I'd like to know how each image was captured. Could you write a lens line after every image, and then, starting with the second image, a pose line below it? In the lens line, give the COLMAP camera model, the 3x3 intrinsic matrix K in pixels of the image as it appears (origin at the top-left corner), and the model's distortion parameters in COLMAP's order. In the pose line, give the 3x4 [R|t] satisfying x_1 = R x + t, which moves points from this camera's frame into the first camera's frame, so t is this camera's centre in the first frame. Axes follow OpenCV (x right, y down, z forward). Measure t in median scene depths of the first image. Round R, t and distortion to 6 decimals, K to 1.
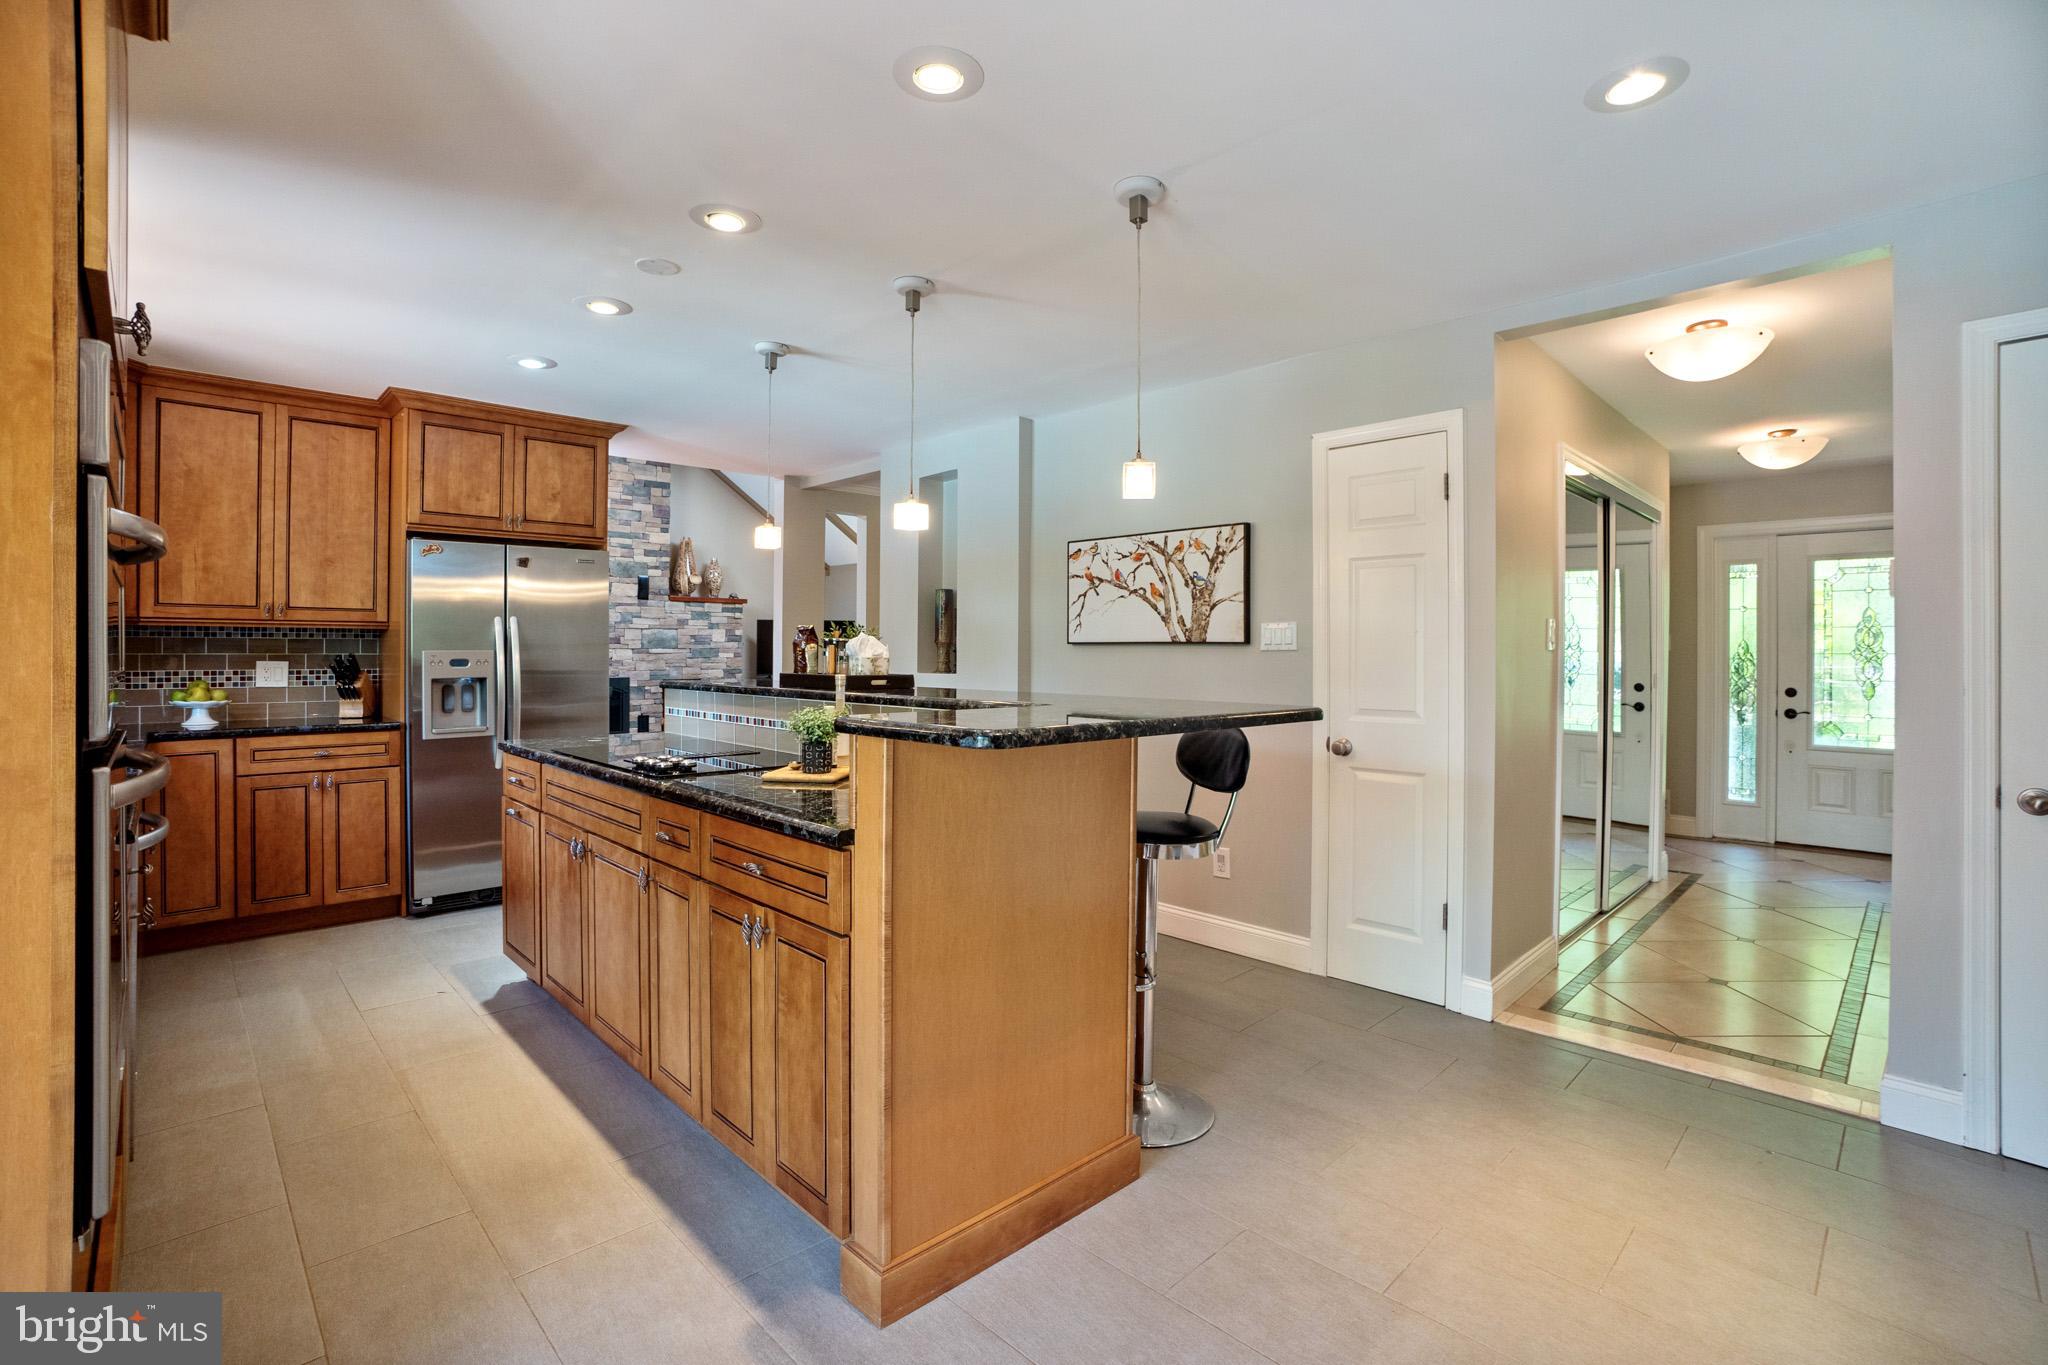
lens RADIAL K [[932.4, 0, 1039.7], [0, 932.4, 643.0], [0, 0, 1]] dist [-0.081974, 0.027296]
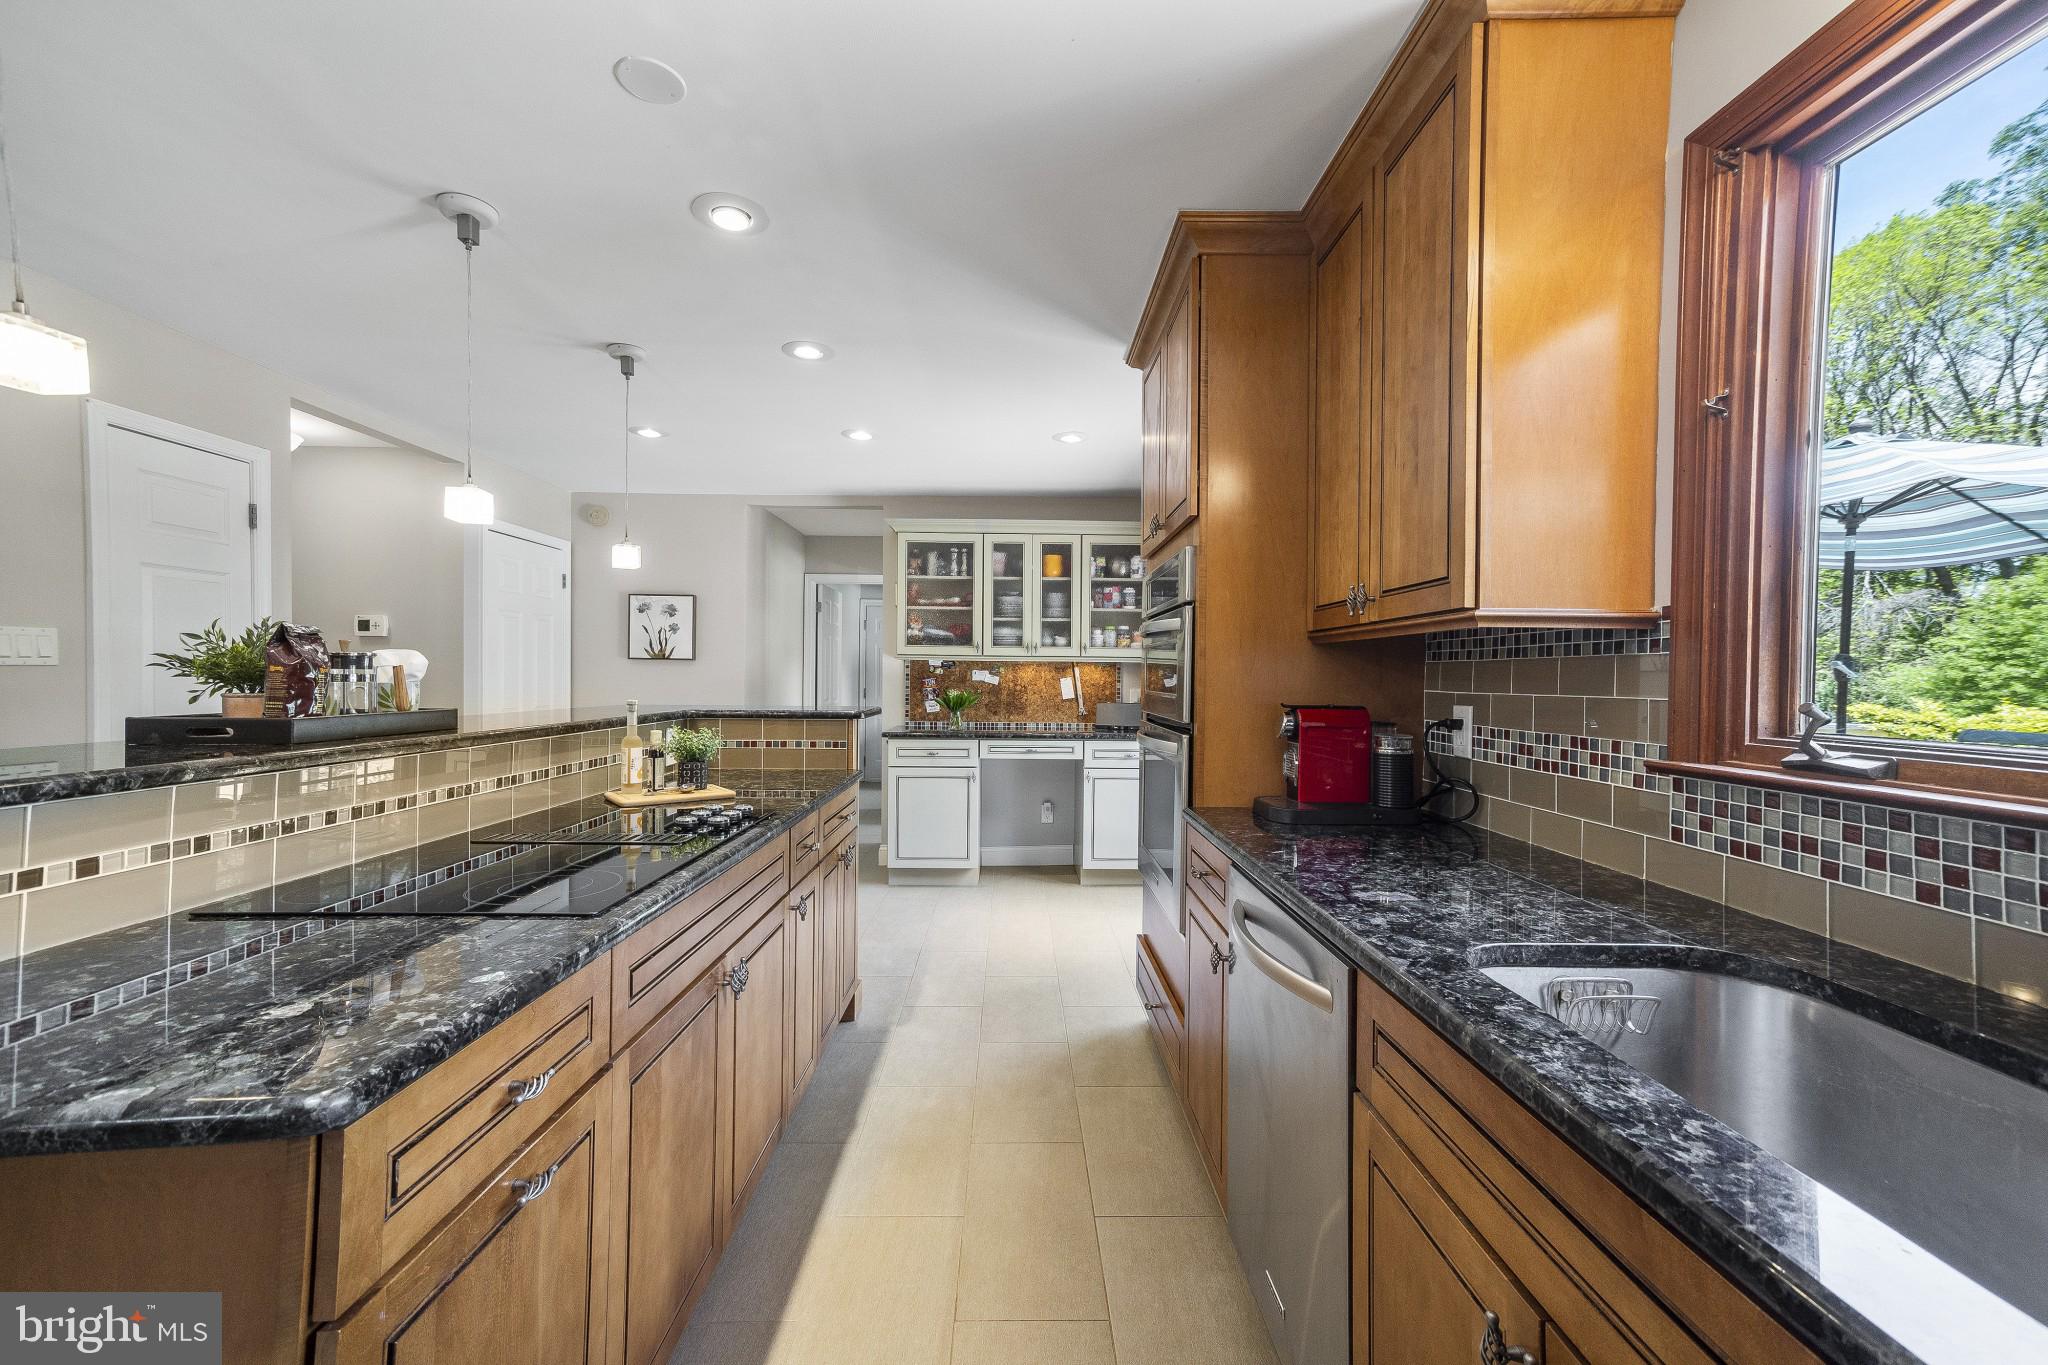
lens RADIAL K [[821.0, 0, 1022.3], [0, 821.0, 681.7], [0, 0, 1]] dist [0.000195, 0.000258]
pose [[-0.719423, -0.016889, 0.694367, -0.754269], [-0.020039, 0.999793, 0.003556, 0.003187], [-0.694283, -0.011356, -0.719613, 0.913405]]
